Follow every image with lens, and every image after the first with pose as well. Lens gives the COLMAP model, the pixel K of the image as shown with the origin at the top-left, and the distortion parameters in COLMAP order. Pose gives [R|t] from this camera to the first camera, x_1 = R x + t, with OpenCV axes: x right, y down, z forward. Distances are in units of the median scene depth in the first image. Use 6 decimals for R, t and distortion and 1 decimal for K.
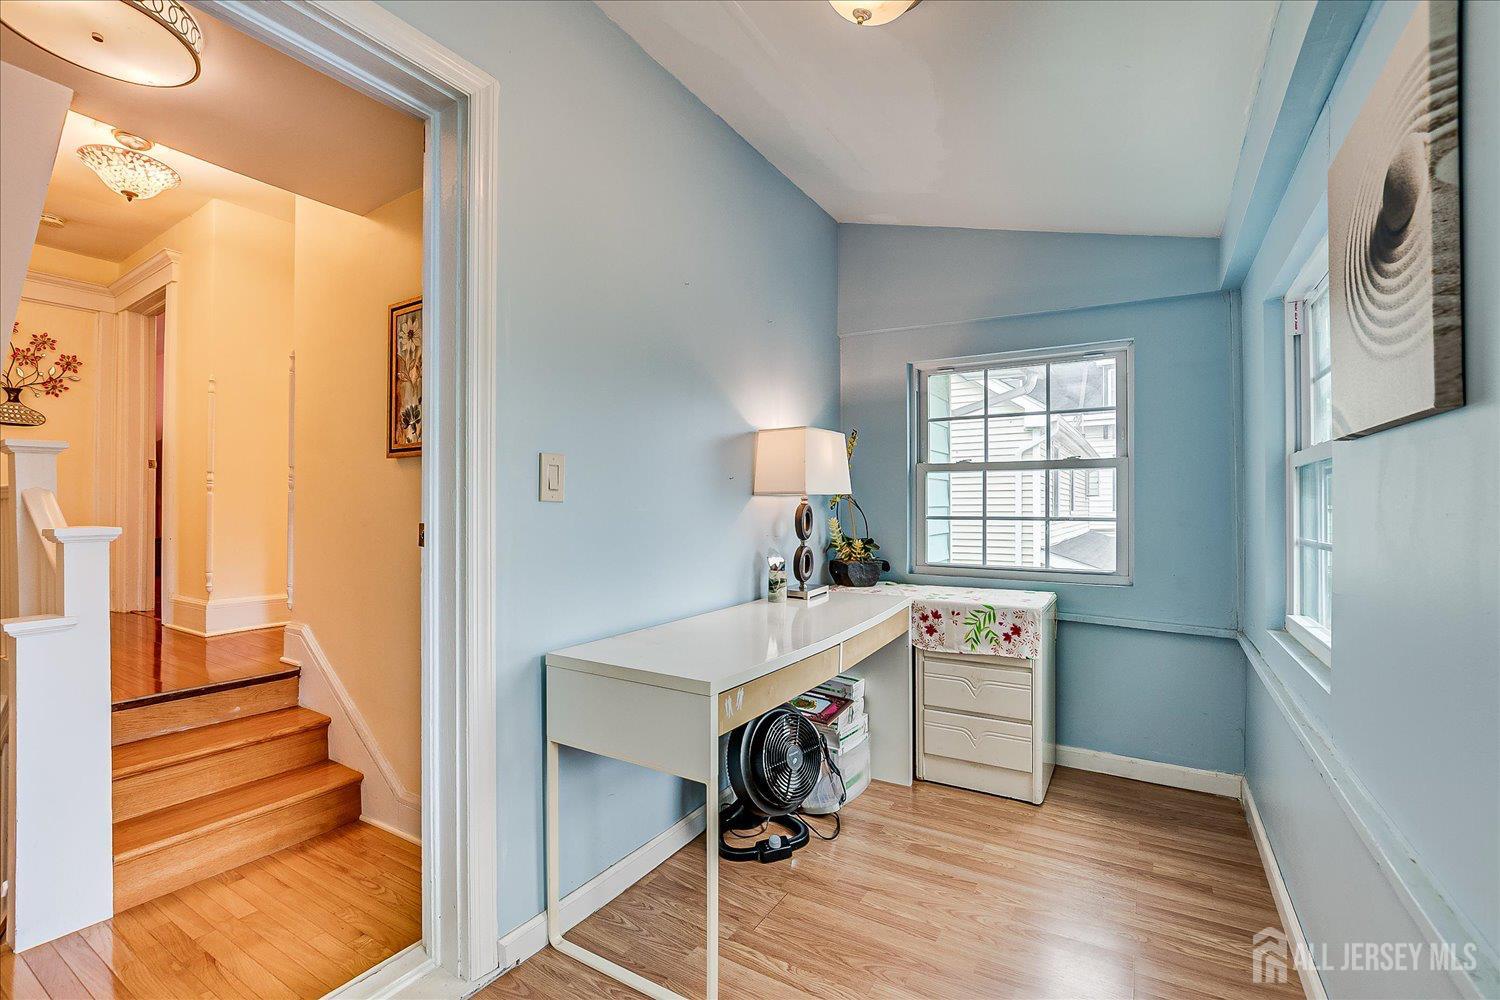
lens RADIAL K [[656.9, 0, 744.5], [0, 656.9, 505.3], [0, 0, 1]] dist [-0.026429, 0.005962]
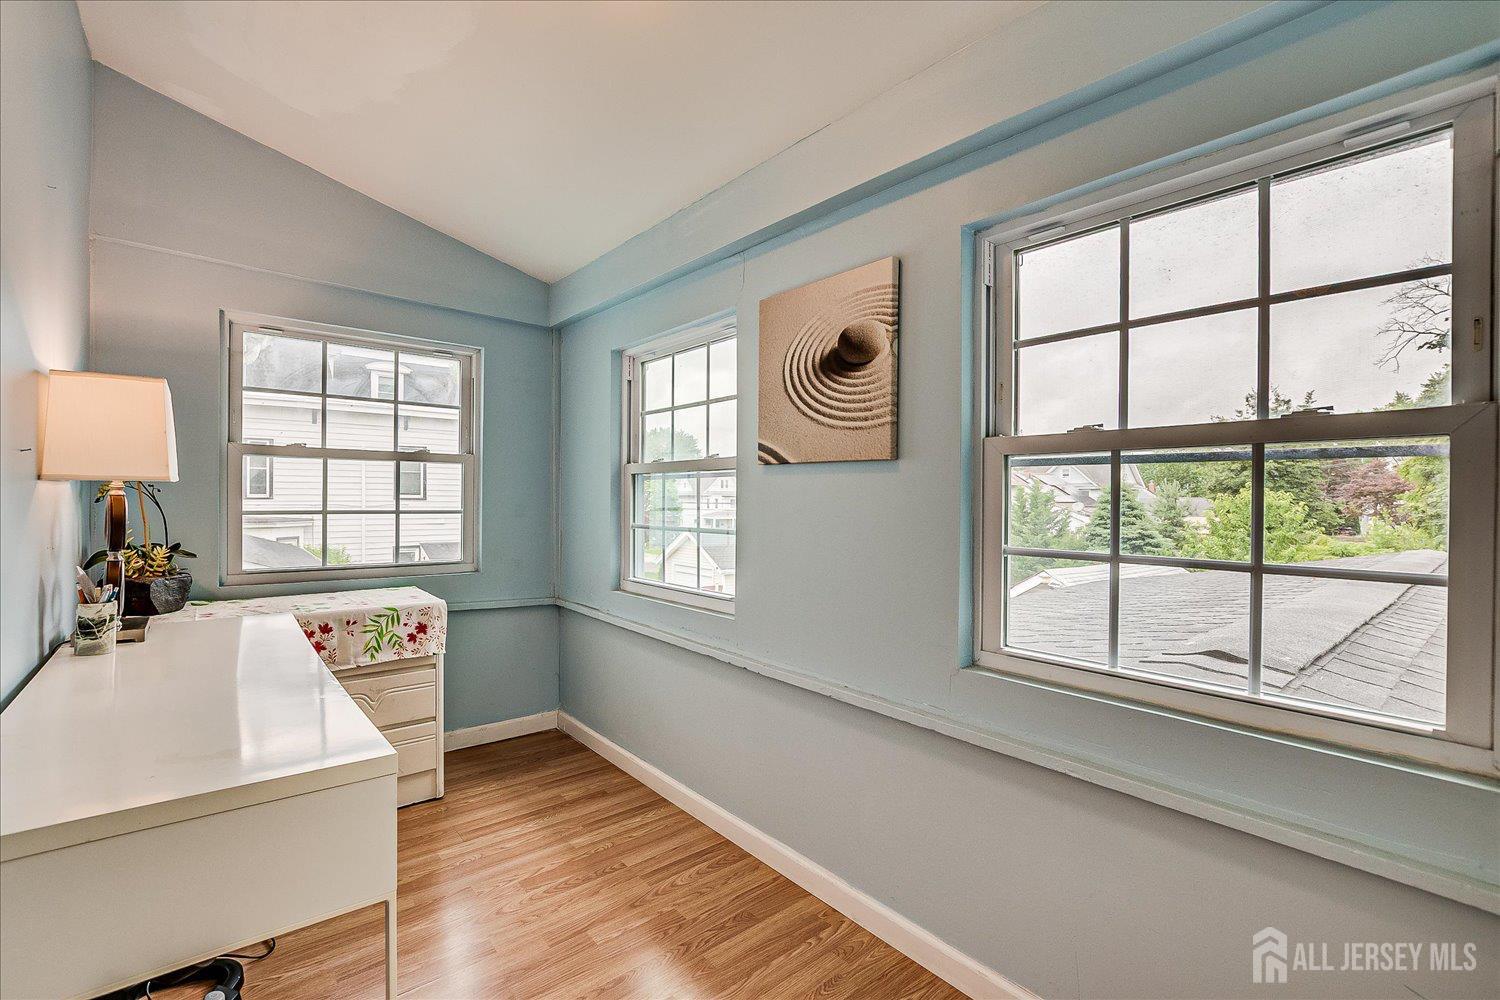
lens RADIAL K [[656.9, 0, 744.5], [0, 656.9, 505.3], [0, 0, 1]] dist [-0.026429, 0.005962]
pose [[0.313633, -0.006716, 0.949521, -0.344186], [-0.010432, 0.999890, 0.010518, -0.005764], [-0.949487, -0.013204, 0.313529, 0.241964]]
